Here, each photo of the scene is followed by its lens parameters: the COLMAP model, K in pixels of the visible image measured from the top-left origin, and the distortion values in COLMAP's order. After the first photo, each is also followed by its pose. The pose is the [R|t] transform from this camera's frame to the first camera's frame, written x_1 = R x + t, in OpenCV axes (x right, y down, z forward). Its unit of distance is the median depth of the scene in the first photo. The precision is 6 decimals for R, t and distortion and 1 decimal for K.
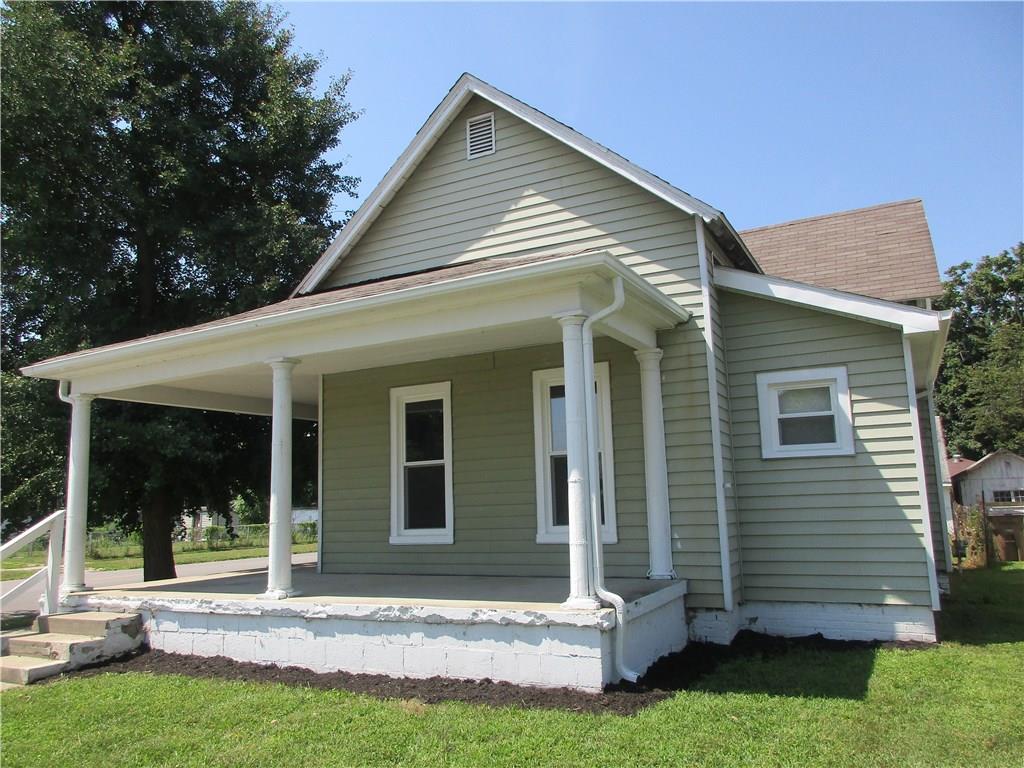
lens RADIAL K [[767.6, 0, 518.6], [0, 767.6, 389.1], [0, 0, 1]] dist [0.010141, -0.012454]
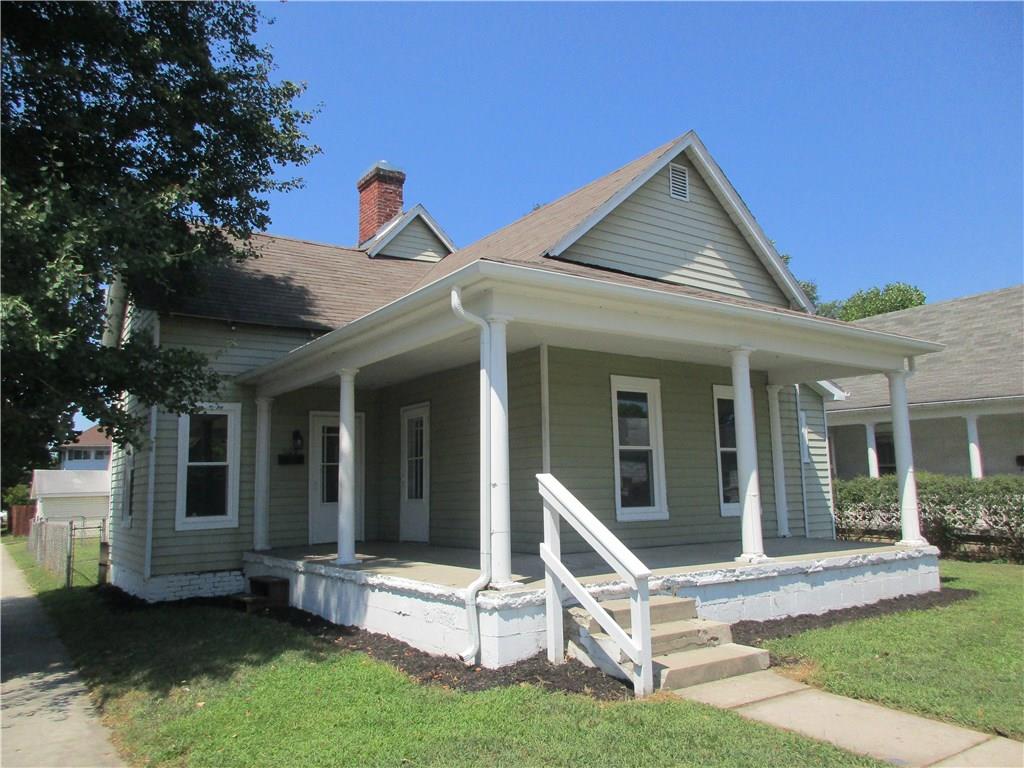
lens RADIAL K [[767.6, 0, 516.2], [0, 767.6, 377.9], [0, 0, 1]] dist [0.010141, -0.012454]
pose [[0.473231, 0.150419, 0.868001, -1.456469], [-0.132938, 0.986225, -0.098429, 0.158855], [-0.870850, -0.068811, 0.486709, 0.756255]]
